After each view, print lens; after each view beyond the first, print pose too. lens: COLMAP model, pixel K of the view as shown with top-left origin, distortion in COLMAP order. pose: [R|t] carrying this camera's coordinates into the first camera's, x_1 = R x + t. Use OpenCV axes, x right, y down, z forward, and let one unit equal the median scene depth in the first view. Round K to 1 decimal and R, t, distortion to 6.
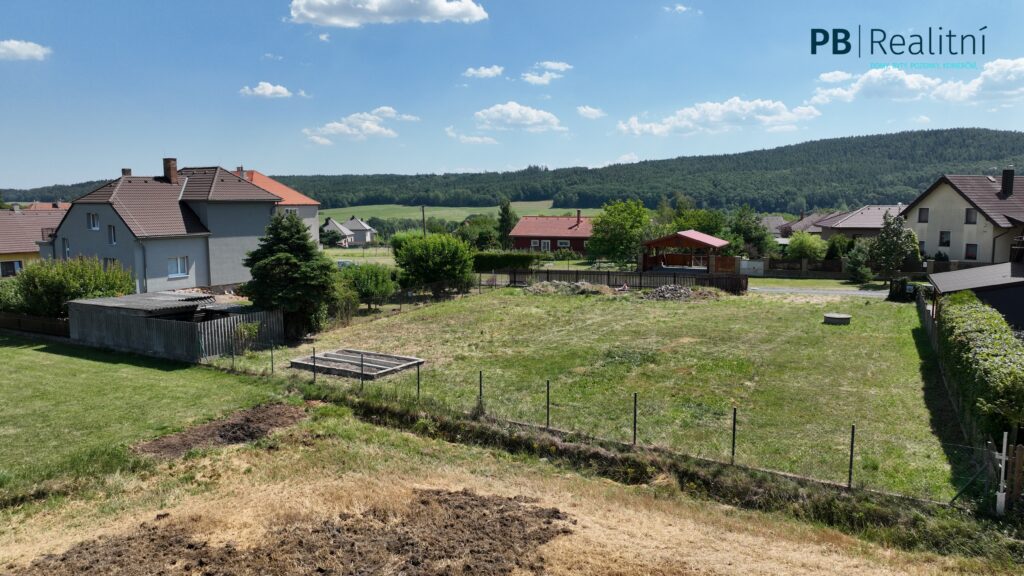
lens RADIAL K [[716.5, 0, 512.0], [0, 716.5, 288.0], [0, 0, 1]] dist [0.003809, 0.008558]
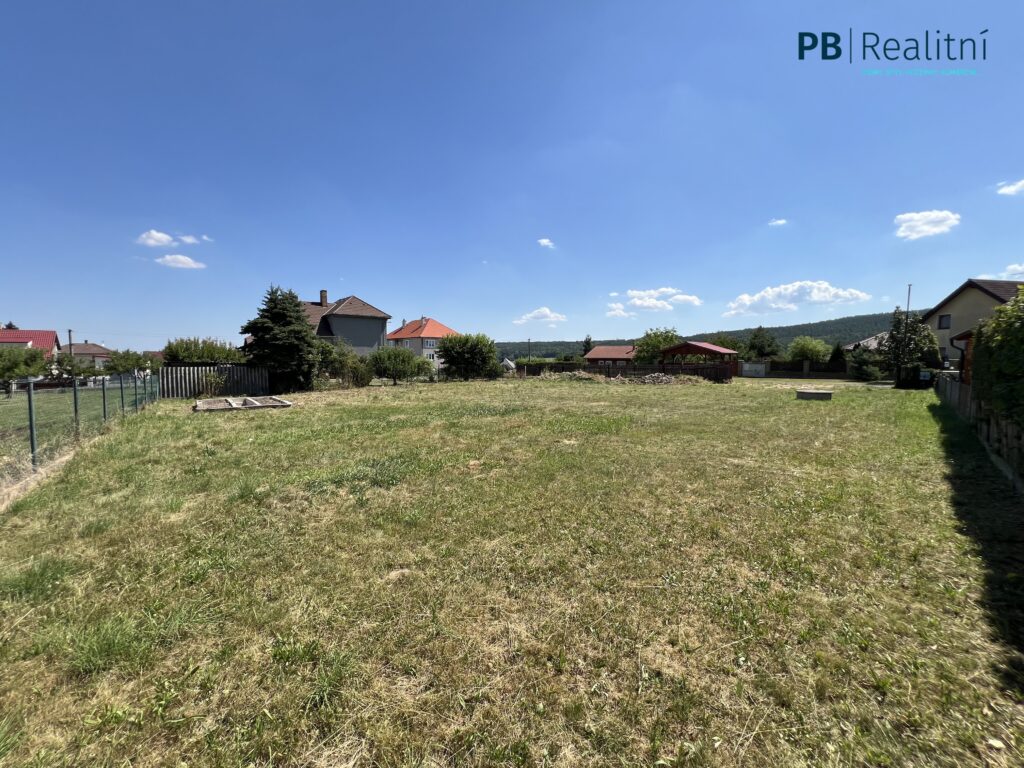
lens RADIAL K [[409.4, 0, 508.0], [0, 409.4, 378.9], [0, 0, 1]] dist [-0.002252, 0.000209]
pose [[0.954607, 0.022985, -0.296981, 0.317981], [-0.043026, 0.997203, -0.061121, 0.086843], [0.294745, 0.071124, 0.952925, 0.549678]]
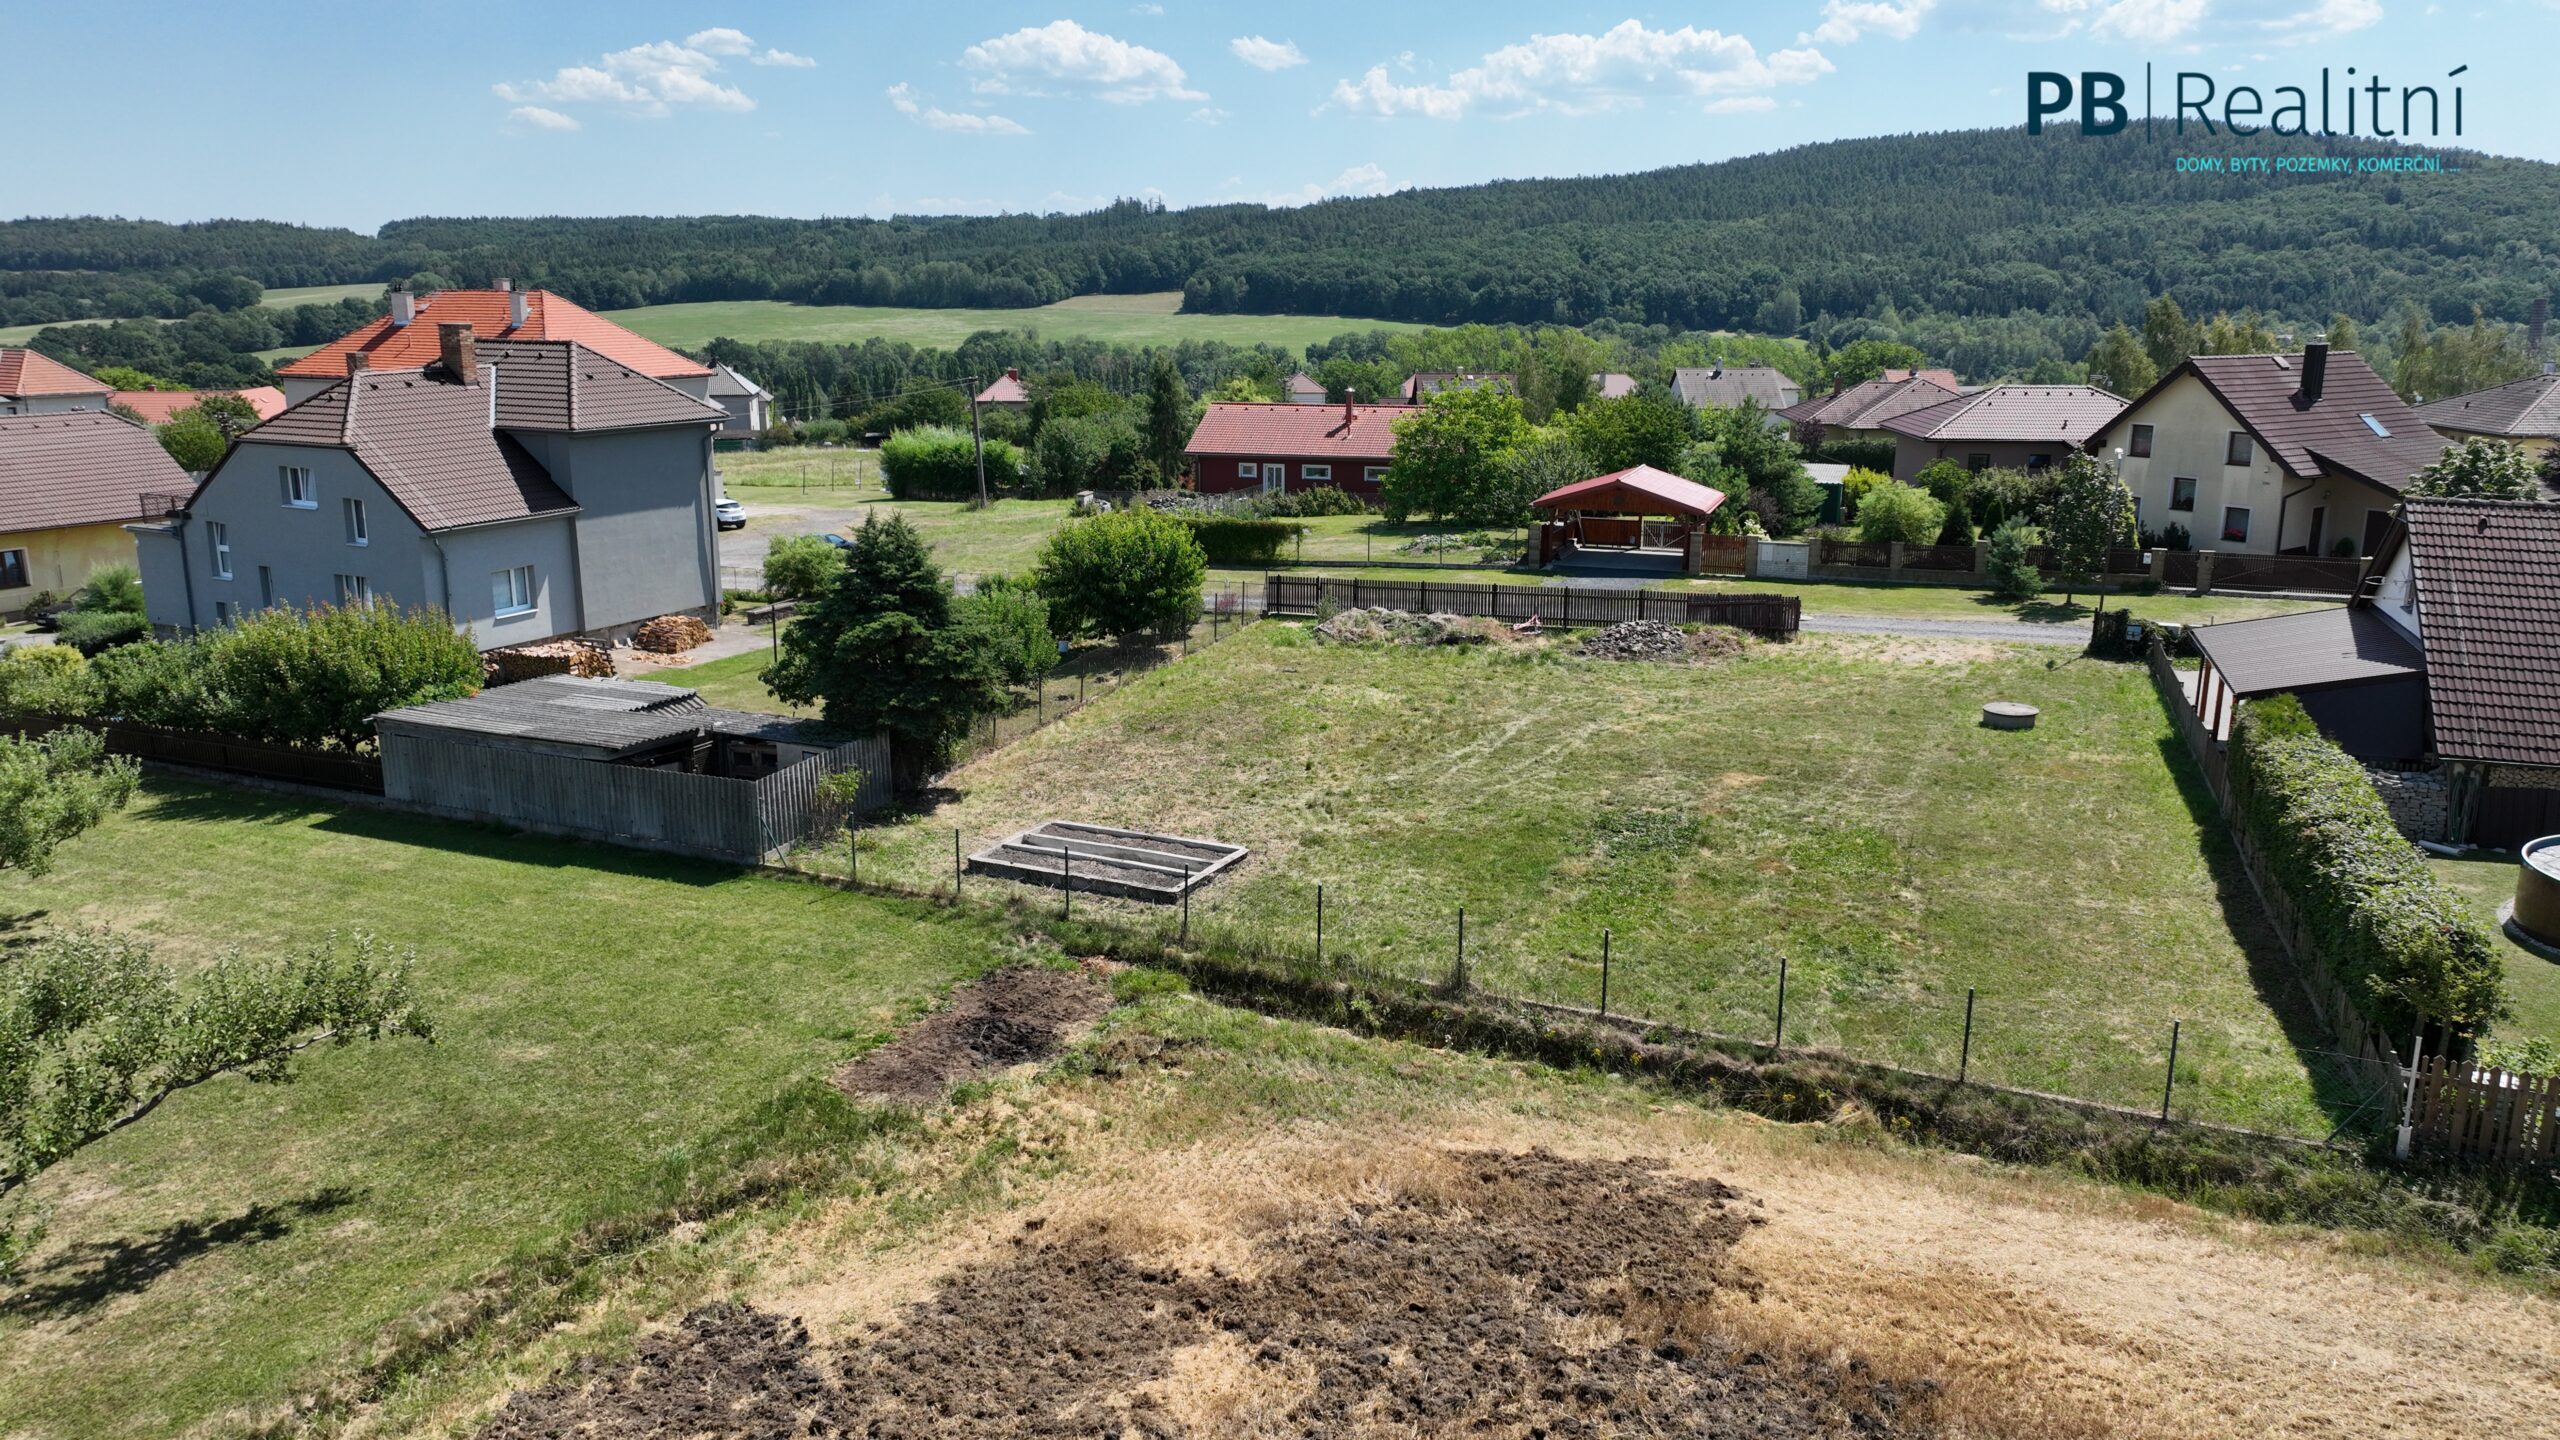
lens RADIAL K [[1791.2, 0, 1280.0], [0, 1791.2, 720.0], [0, 0, 1]] dist [0.003809, 0.008558]
pose [[0.993338, -0.023110, 0.112898, -0.234562], [0.009808, 0.993085, 0.116987, -0.130333], [-0.114820, -0.115101, 0.986696, -0.205470]]
